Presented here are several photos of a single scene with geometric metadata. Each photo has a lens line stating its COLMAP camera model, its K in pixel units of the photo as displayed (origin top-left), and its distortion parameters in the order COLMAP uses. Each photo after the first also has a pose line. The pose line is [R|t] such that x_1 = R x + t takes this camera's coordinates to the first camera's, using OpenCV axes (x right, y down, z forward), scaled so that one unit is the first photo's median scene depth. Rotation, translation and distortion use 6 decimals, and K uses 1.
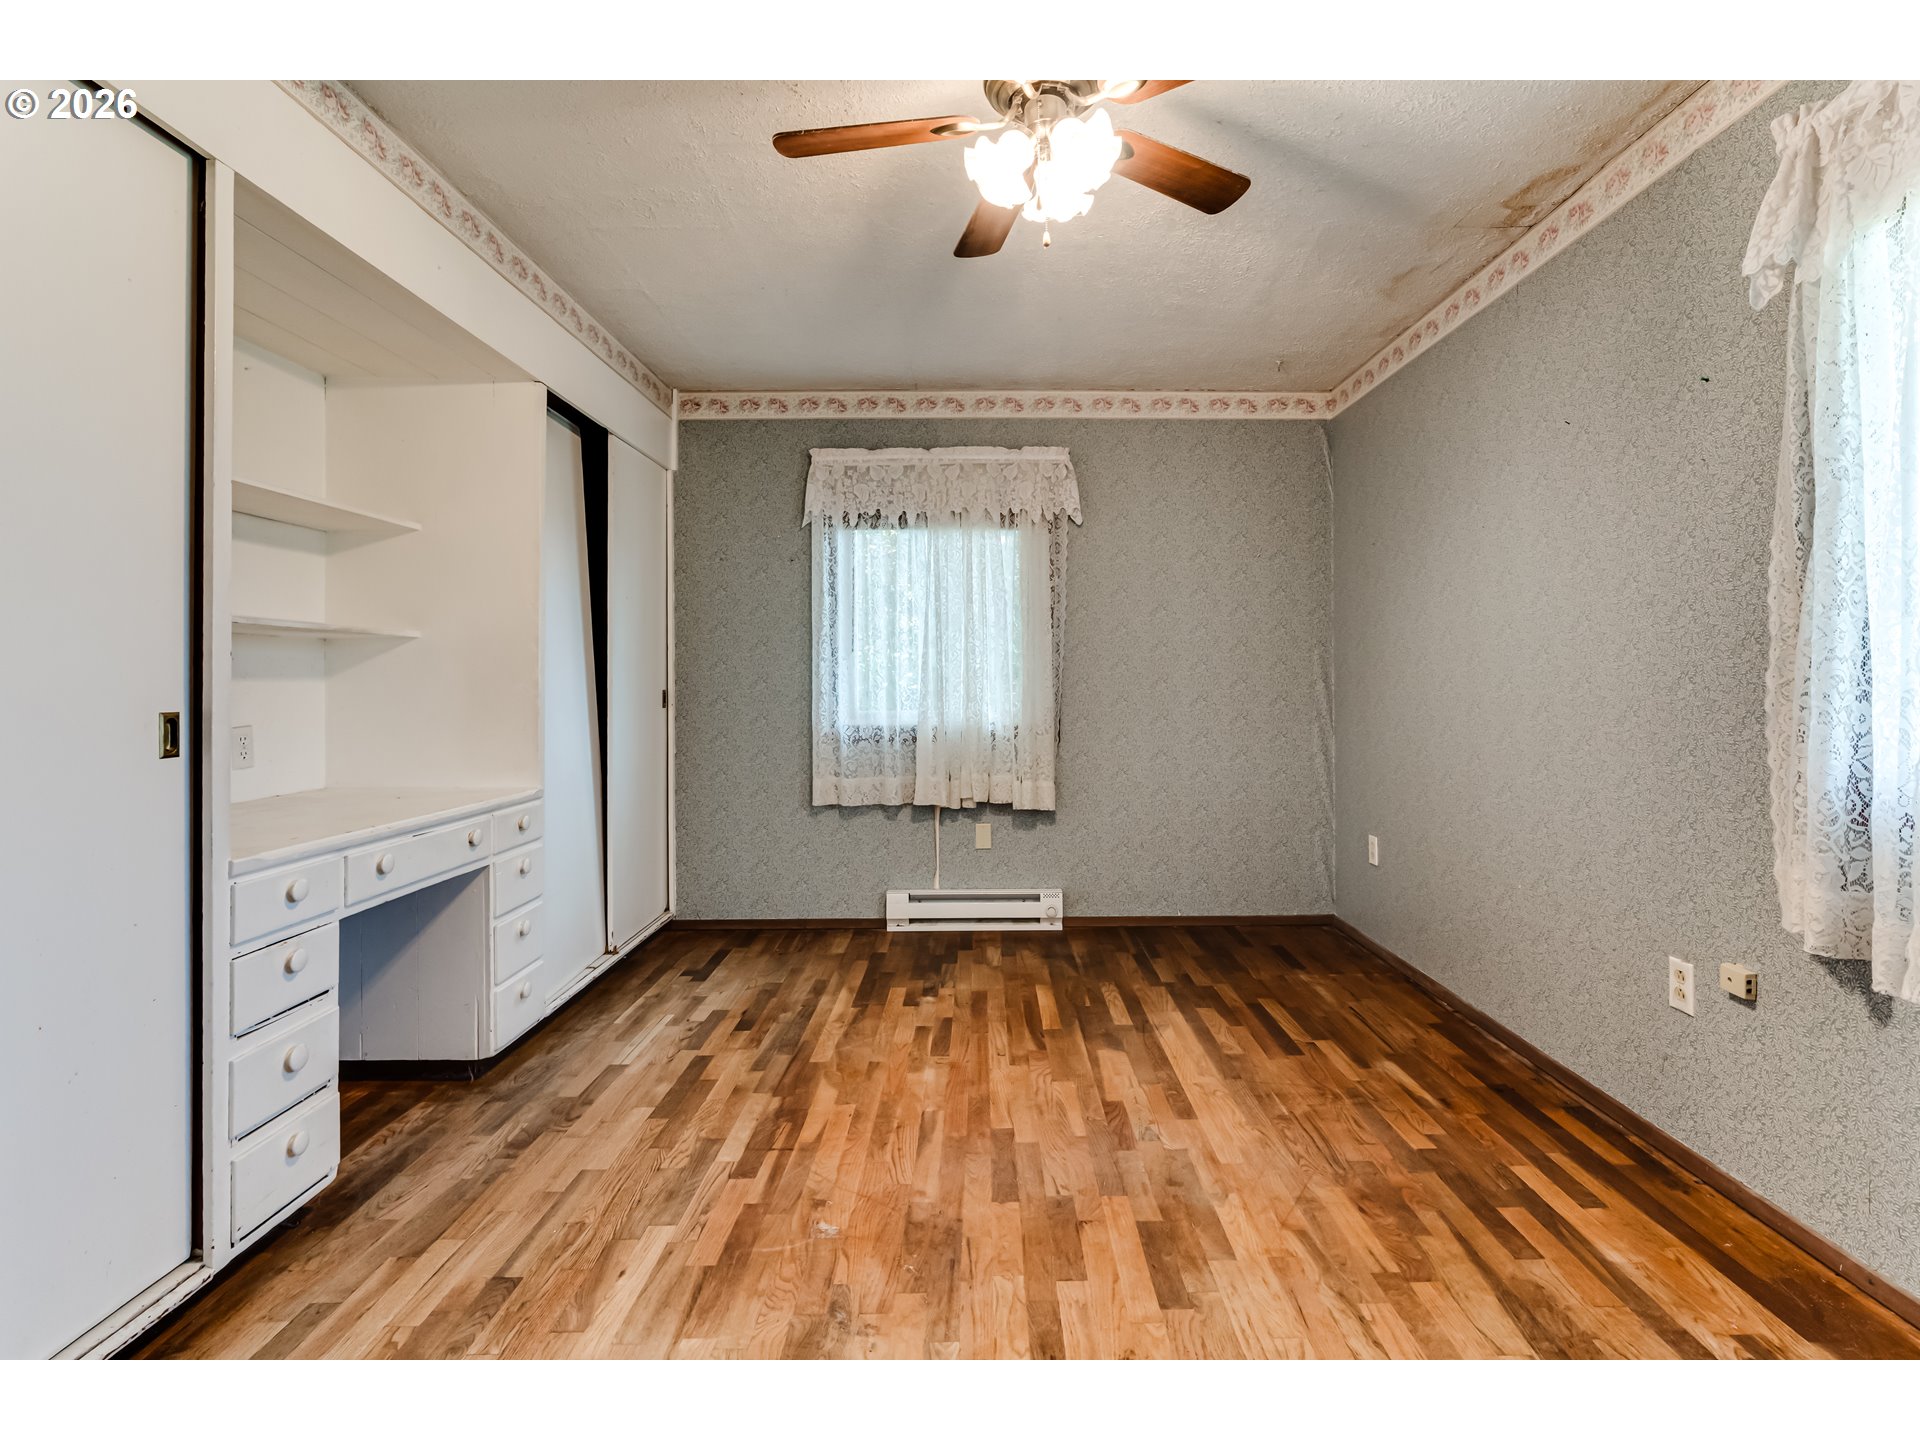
lens RADIAL K [[904.7, 0, 955.9], [0, 904.7, 694.5], [0, 0, 1]] dist [-0.000580, 0.000406]
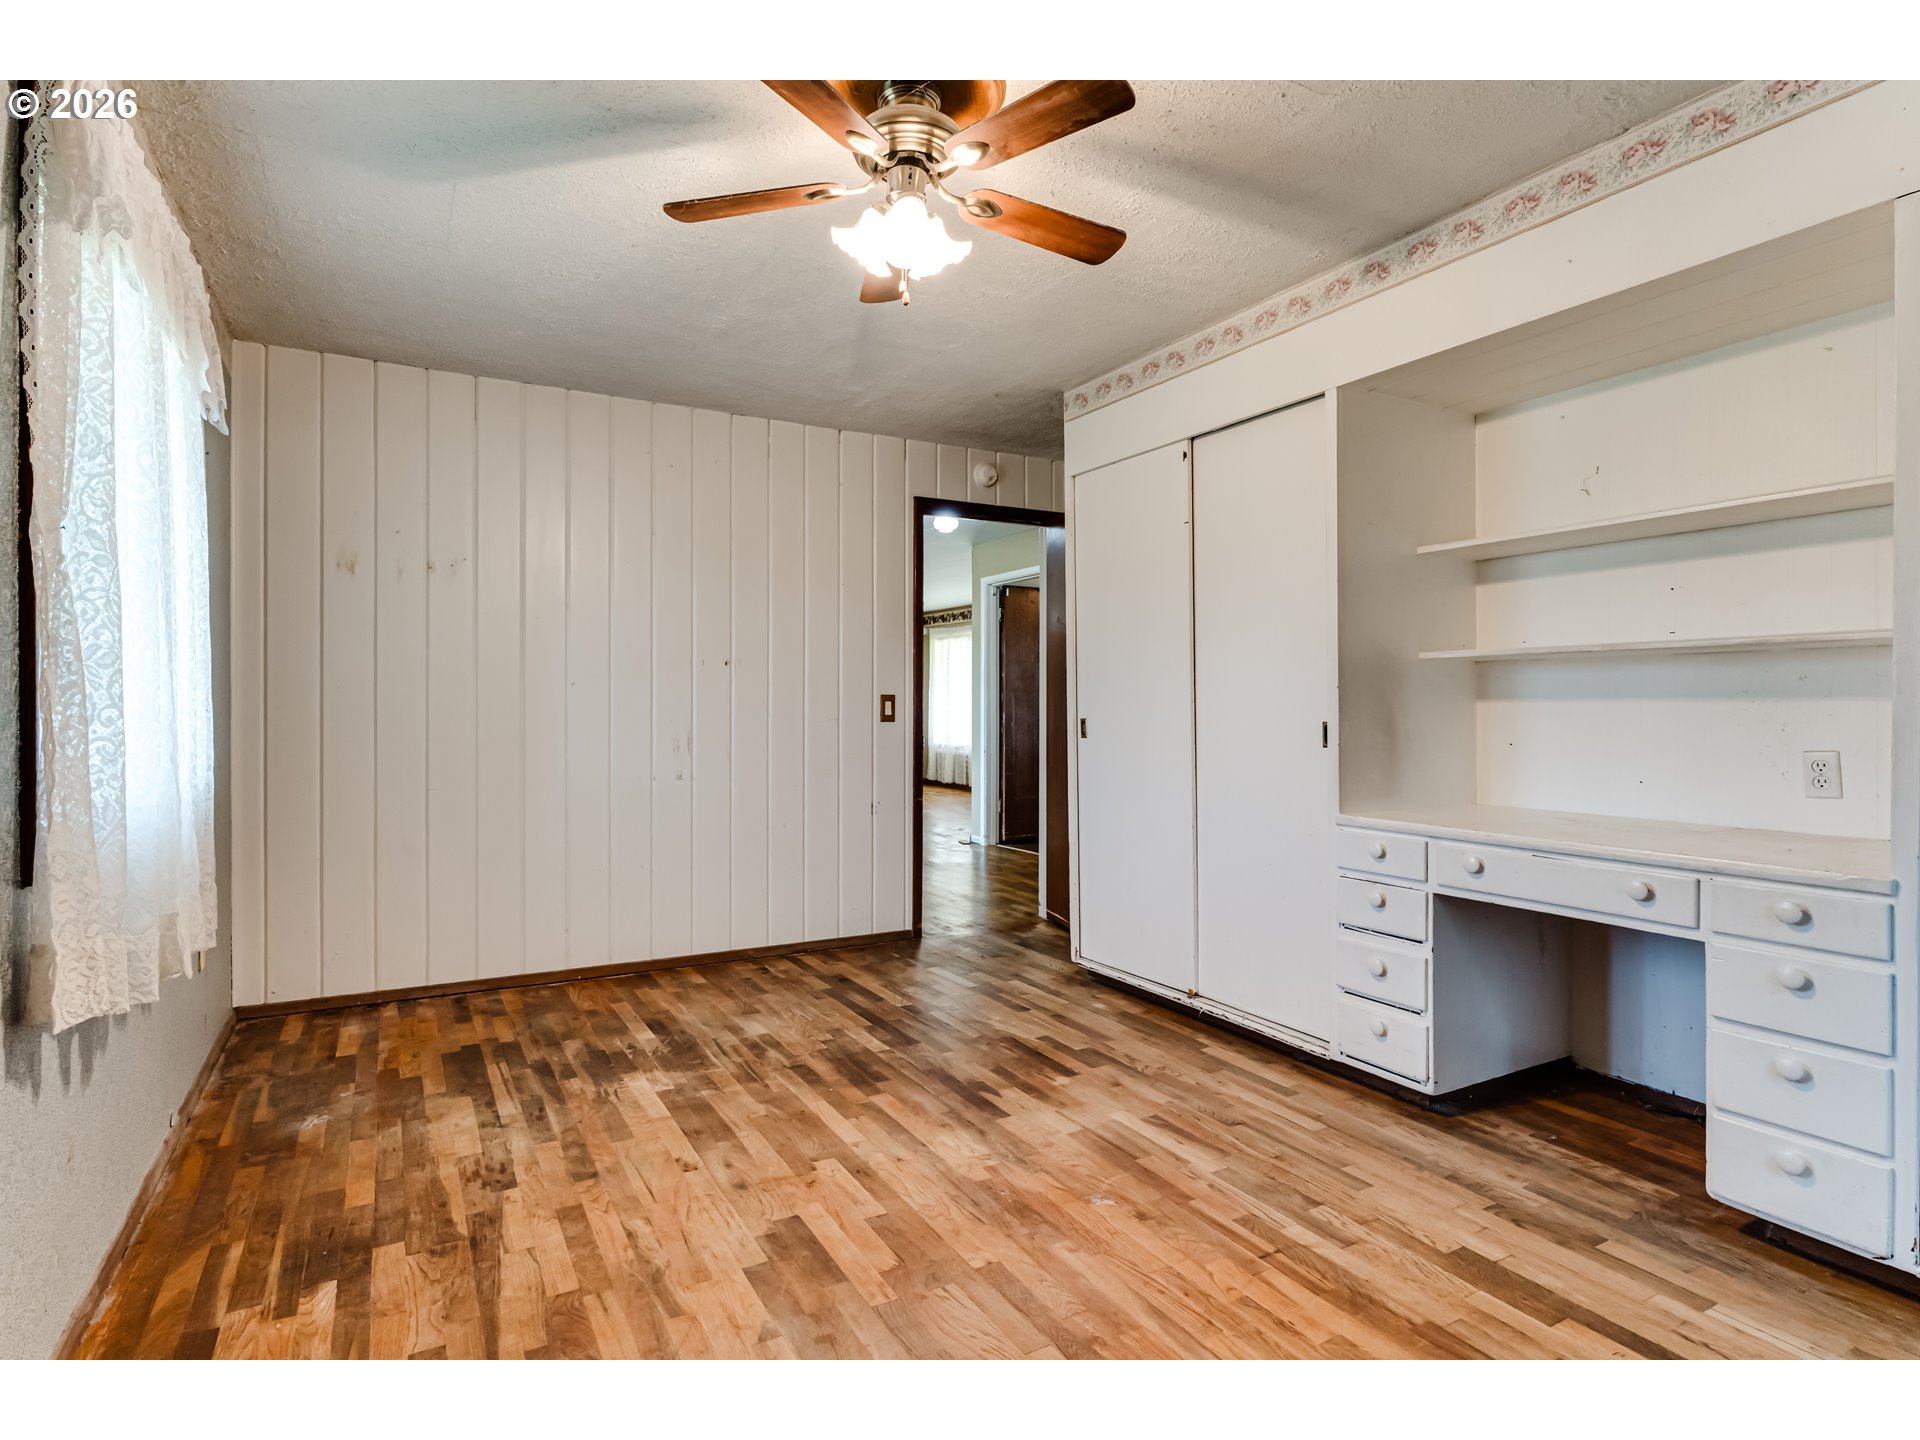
lens RADIAL K [[904.7, 0, 955.9], [0, 904.7, 694.5], [0, 0, 1]] dist [-0.000580, 0.000406]
pose [[-0.834518, -0.001143, -0.550980, 0.639276], [-0.002022, 0.999997, 0.000988, -0.031353], [0.550977, 0.001938, -0.834518, 1.886017]]
